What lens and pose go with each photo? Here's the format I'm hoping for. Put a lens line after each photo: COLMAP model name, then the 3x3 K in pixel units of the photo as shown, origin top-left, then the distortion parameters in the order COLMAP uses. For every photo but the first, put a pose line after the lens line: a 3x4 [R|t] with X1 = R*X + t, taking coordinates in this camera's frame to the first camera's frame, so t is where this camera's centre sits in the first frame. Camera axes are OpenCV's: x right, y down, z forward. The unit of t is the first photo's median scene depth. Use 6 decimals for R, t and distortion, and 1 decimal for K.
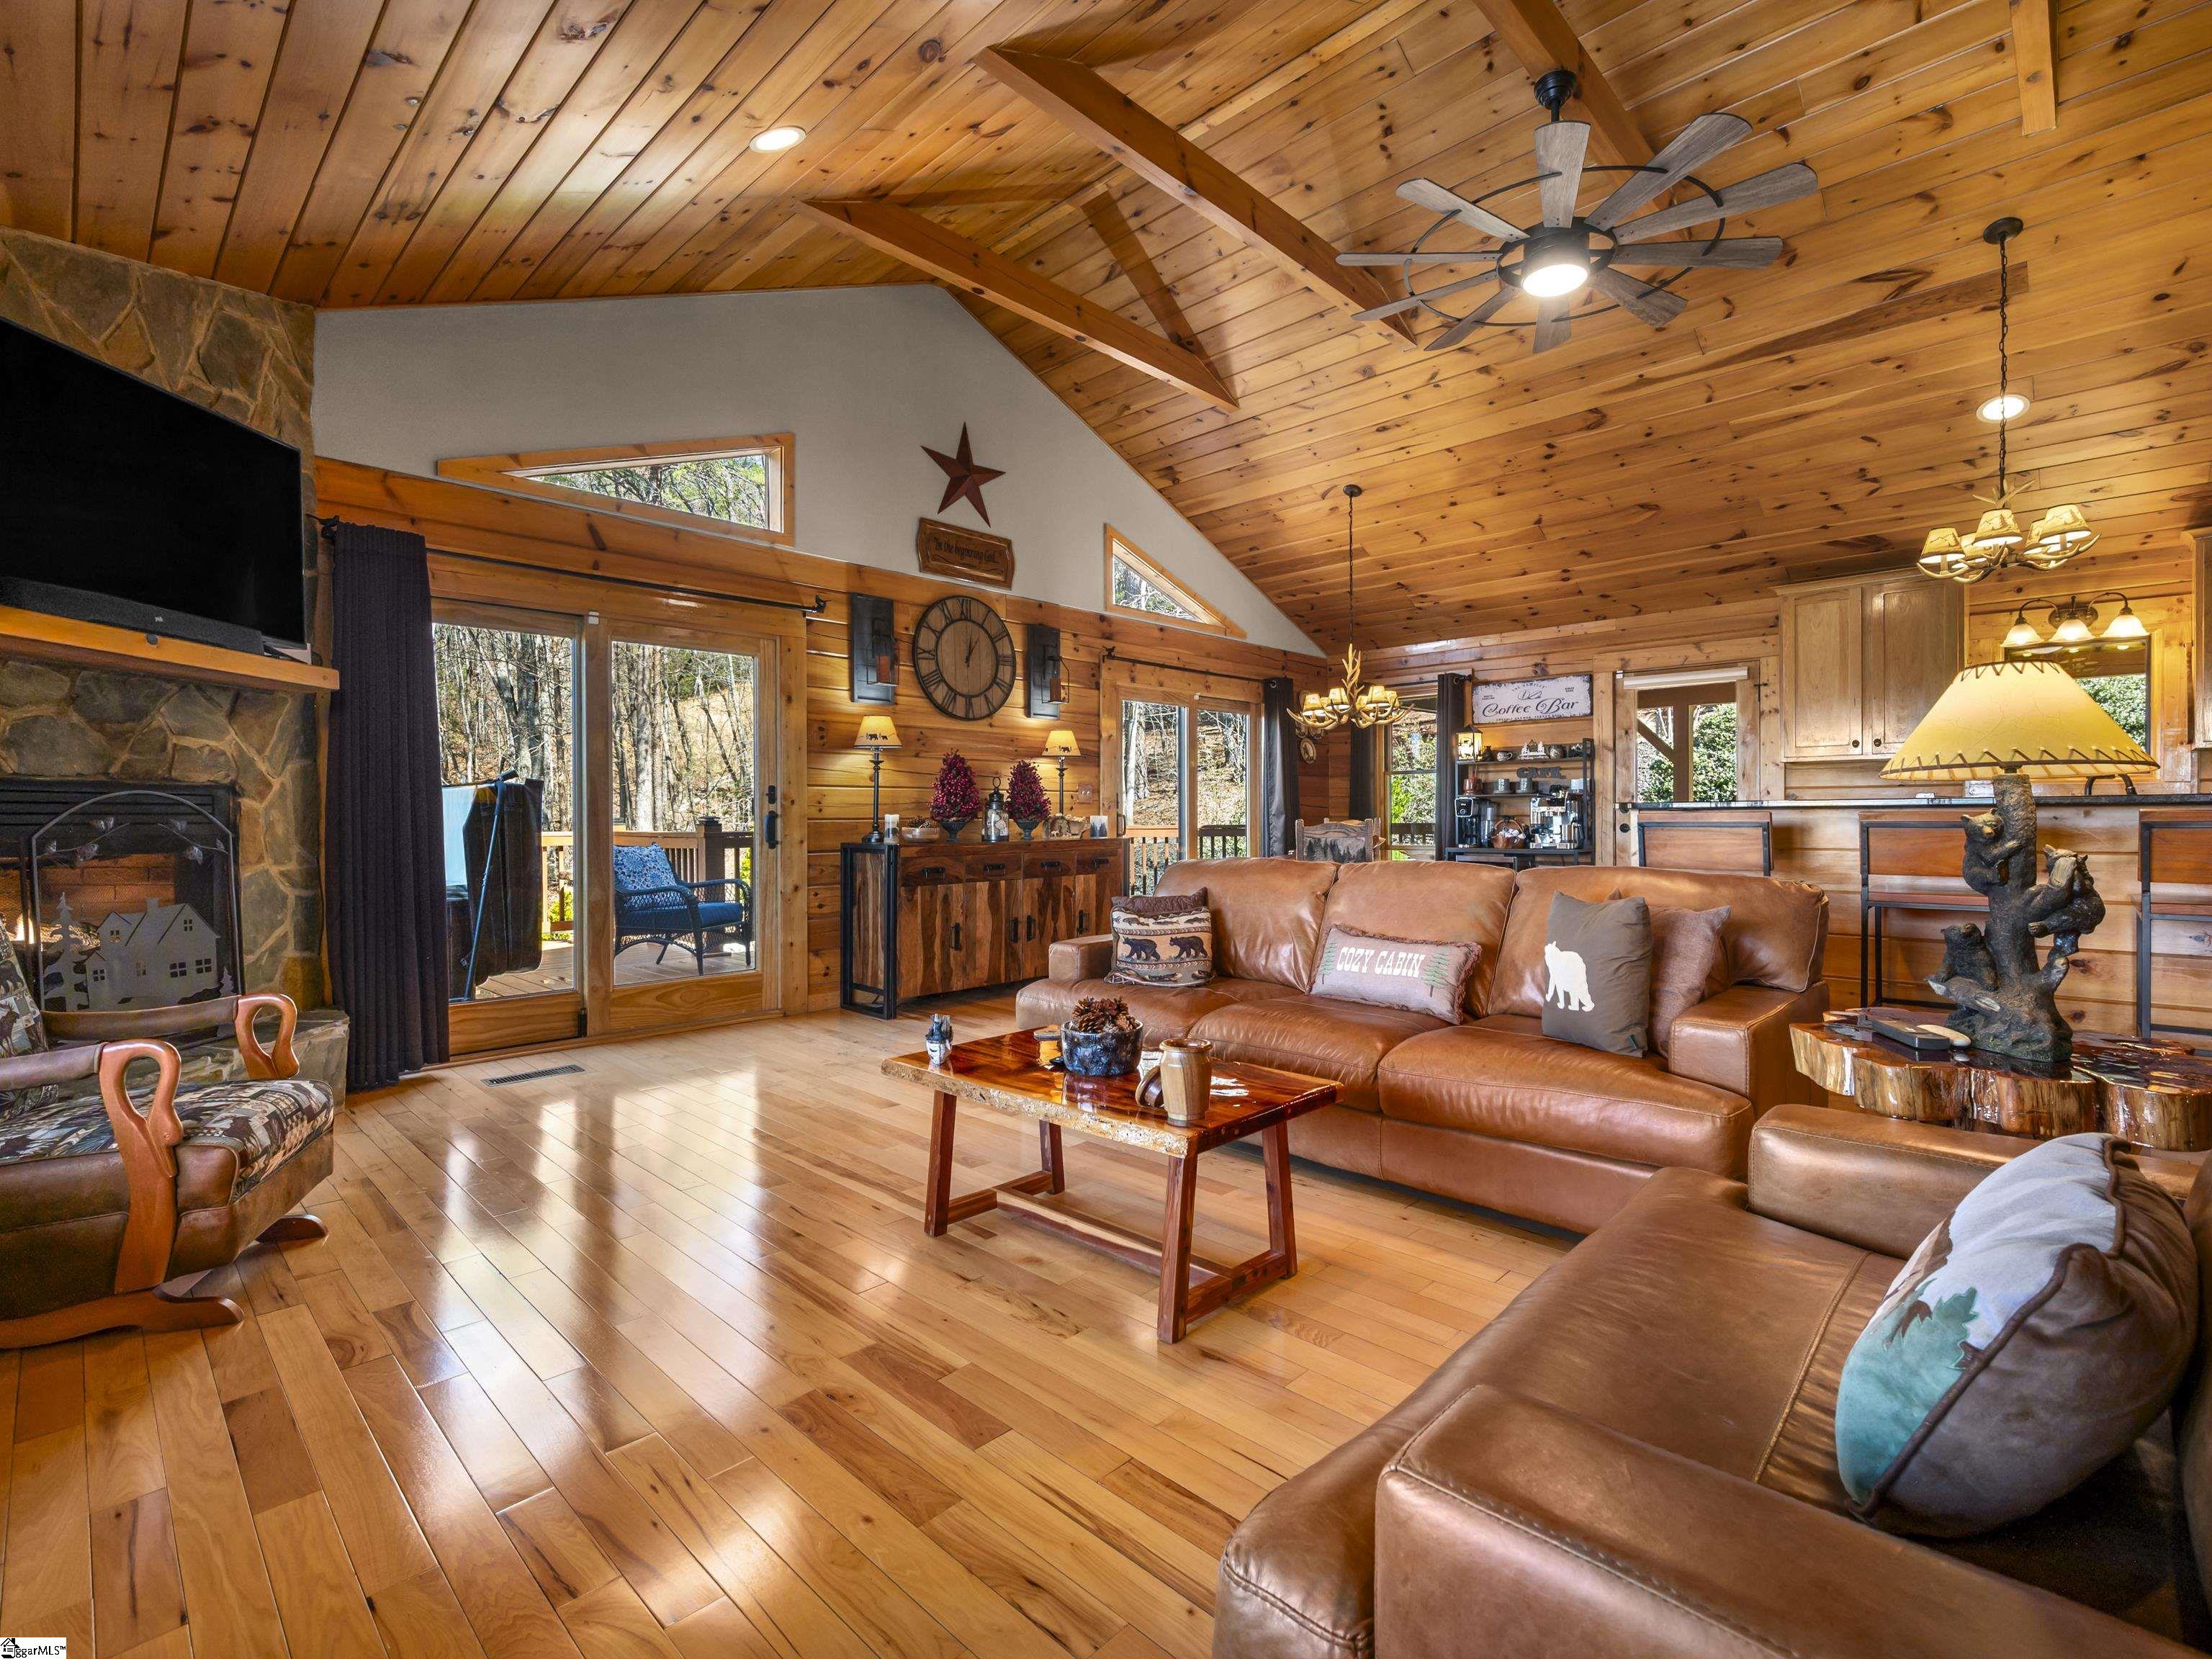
lens RADIAL K [[1010.9, 0, 1120.4], [0, 1010.9, 819.1], [0, 0, 1]] dist [-0.002785, -0.000126]
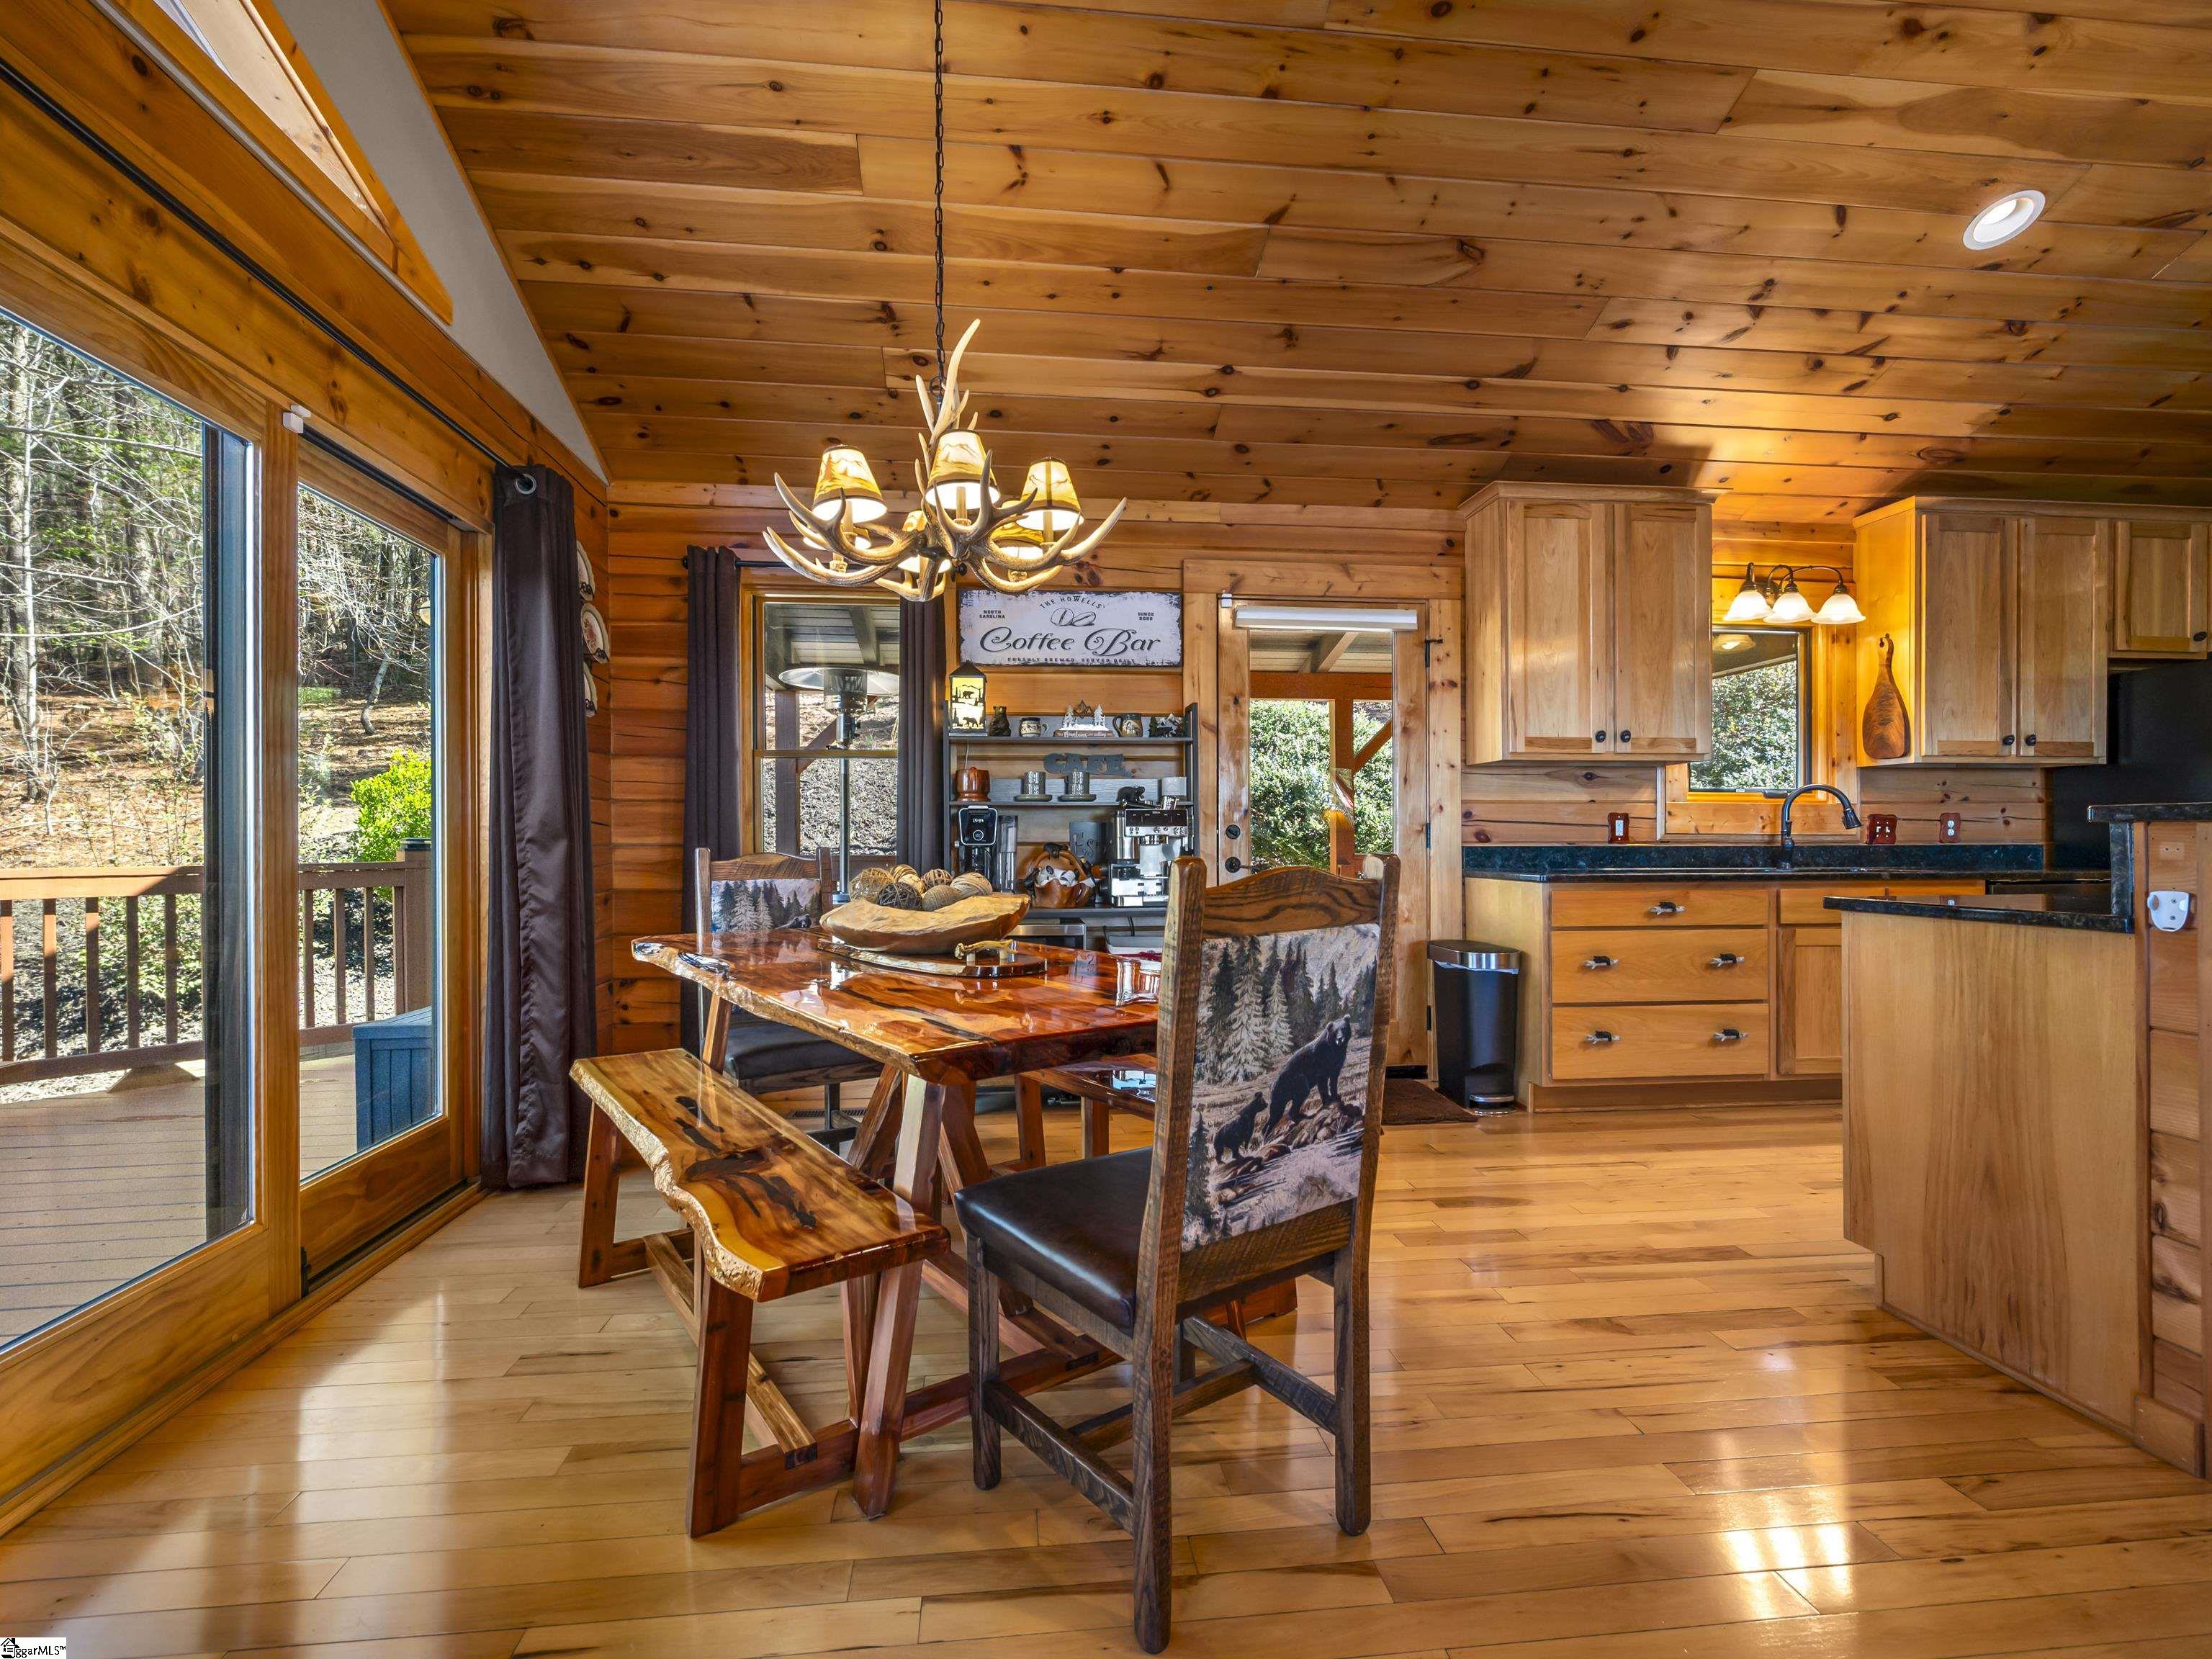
lens RADIAL K [[1010.7, 0, 1095.4], [0, 1010.7, 840.7], [0, 0, 1]] dist [0.000354, 0.000224]
pose [[0.631239, 0.004000, 0.775578, -0.003086], [0.002269, 0.999973, -0.007005, -0.001608], [-0.775585, 0.006182, 0.631213, 0.913566]]
